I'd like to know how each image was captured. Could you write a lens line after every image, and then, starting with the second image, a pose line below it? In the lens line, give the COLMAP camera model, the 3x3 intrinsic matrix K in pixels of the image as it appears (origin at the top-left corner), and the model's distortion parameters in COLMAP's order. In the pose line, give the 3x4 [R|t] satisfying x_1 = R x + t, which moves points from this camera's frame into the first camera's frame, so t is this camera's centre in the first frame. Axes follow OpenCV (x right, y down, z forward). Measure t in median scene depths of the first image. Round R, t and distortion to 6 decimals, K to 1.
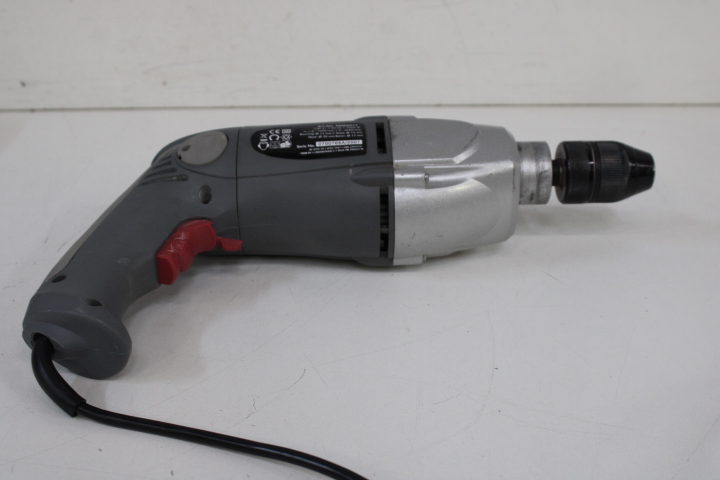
lens RADIAL K [[960.3, 0, 360.0], [0, 960.3, 240.0], [0, 0, 1]] dist [-0.050798, 0.022455]
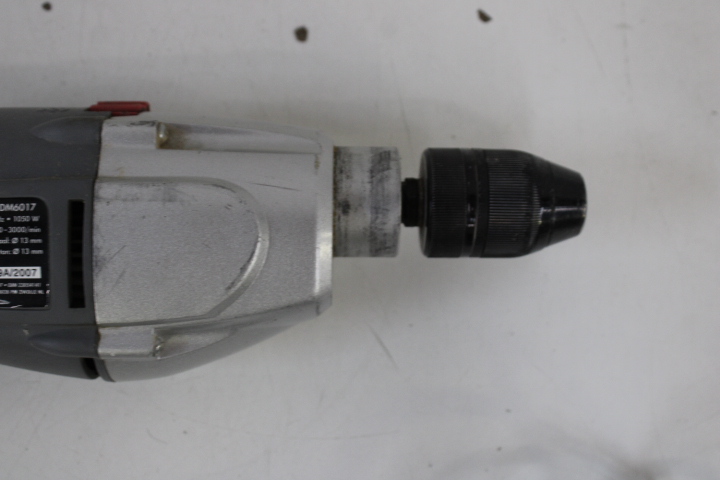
lens RADIAL K [[960.3, 0, 360.0], [0, 960.3, 240.0], [0, 0, 1]] dist [-0.050798, 0.022455]
pose [[0.998769, 0.035160, 0.035001, 0.164722], [-0.049000, 0.588668, 0.806888, -0.562347], [0.007766, -0.807610, 0.589666, 0.694144]]
